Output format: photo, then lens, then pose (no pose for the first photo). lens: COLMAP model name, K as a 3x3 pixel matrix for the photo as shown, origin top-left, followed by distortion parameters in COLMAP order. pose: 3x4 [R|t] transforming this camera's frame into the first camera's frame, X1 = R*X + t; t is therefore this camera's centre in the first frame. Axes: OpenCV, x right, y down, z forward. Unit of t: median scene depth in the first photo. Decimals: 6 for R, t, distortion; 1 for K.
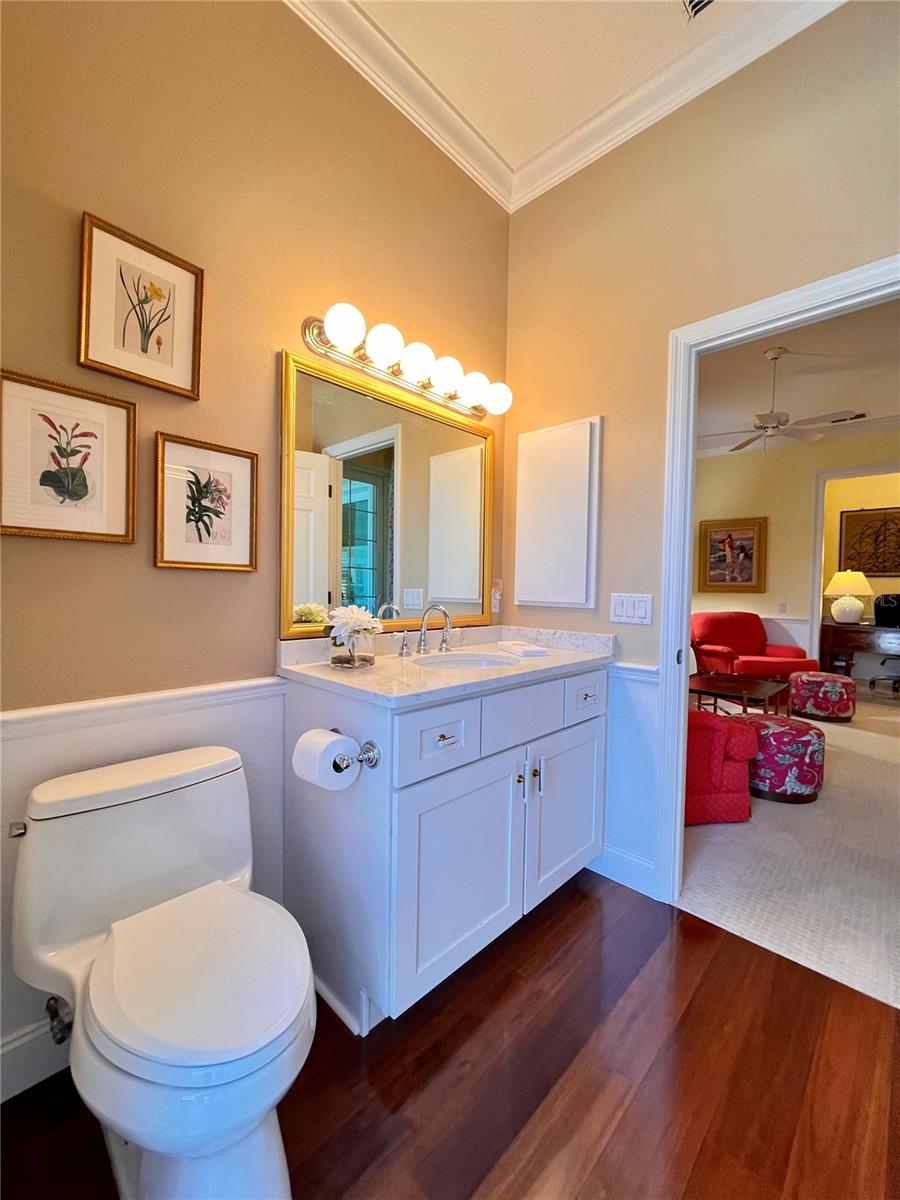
lens RADIAL K [[483.4, 0, 450.7], [0, 483.4, 600.3], [0, 0, 1]] dist [-0.001117, -0.000132]
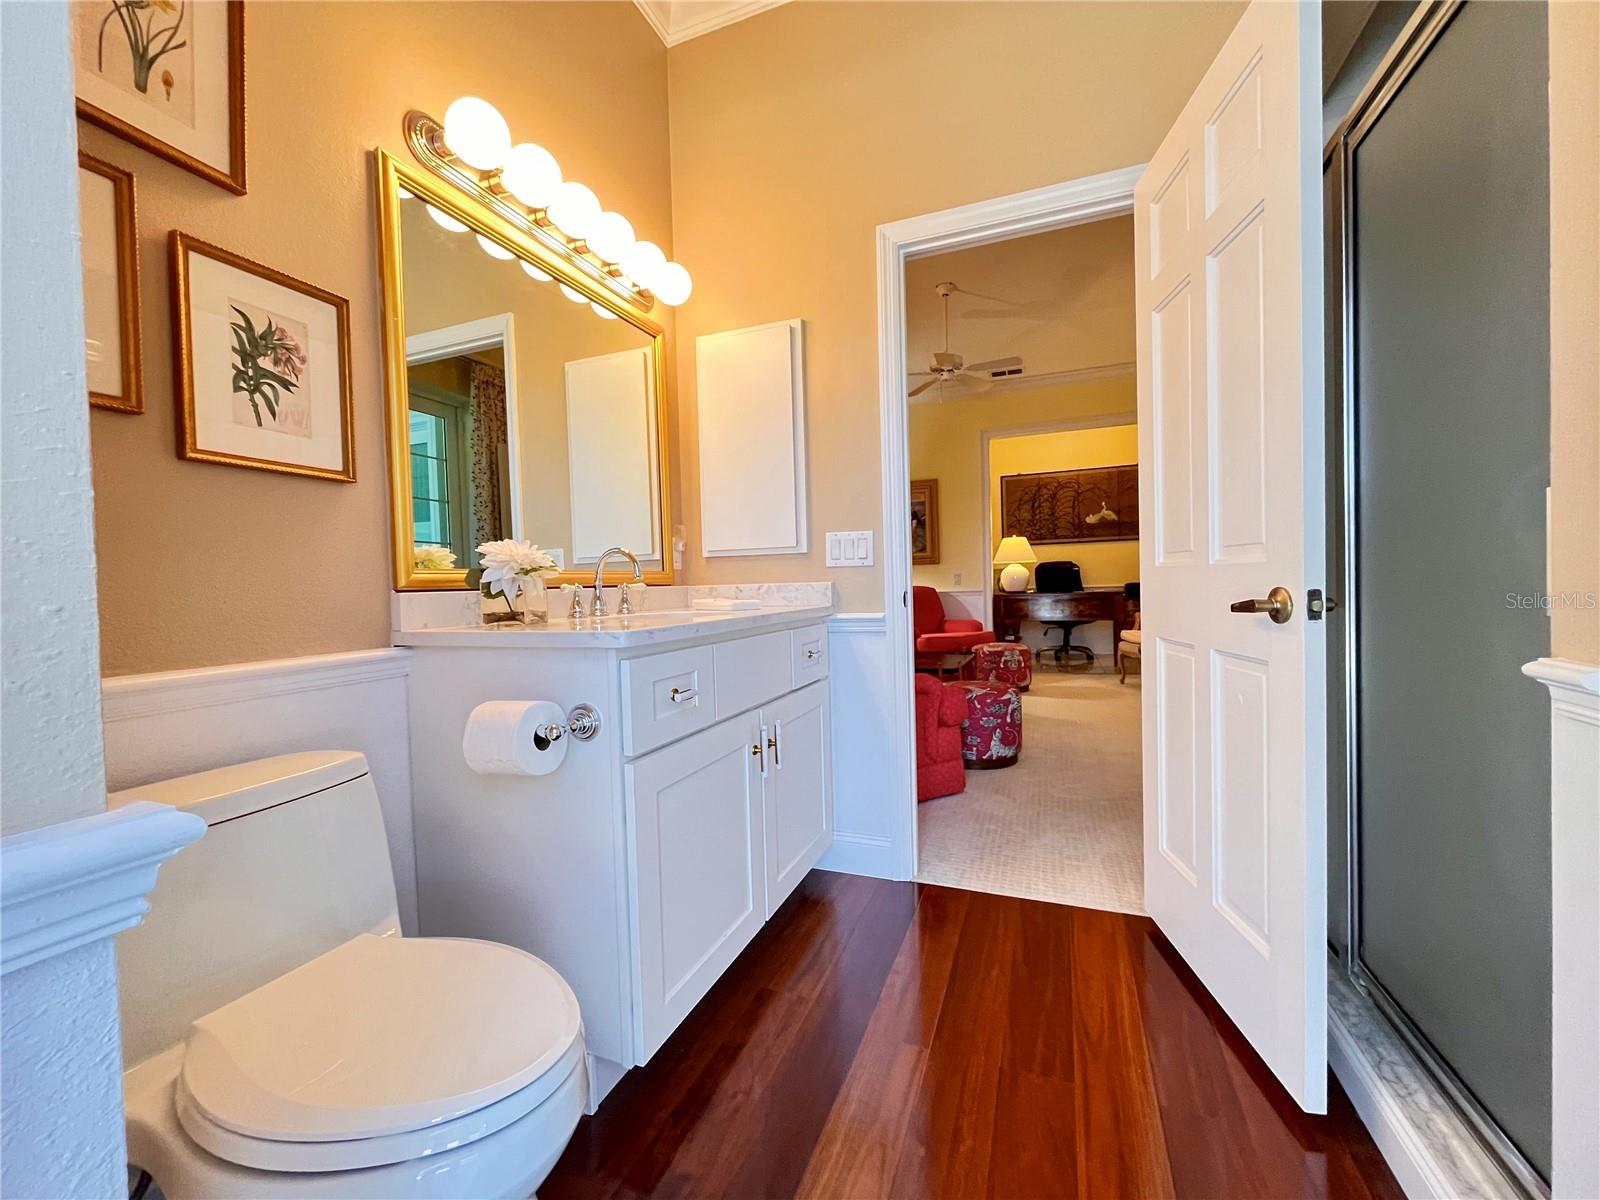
lens RADIAL K [[644.5, 0, 800.5], [0, 644.5, 601.0], [0, 0, 1]] dist [-0.001117, -0.000132]
pose [[0.923653, -0.055054, 0.379254, -0.155692], [0.055622, 0.998407, 0.009469, 0.101741], [-0.379172, 0.012349, 0.925244, -0.016829]]
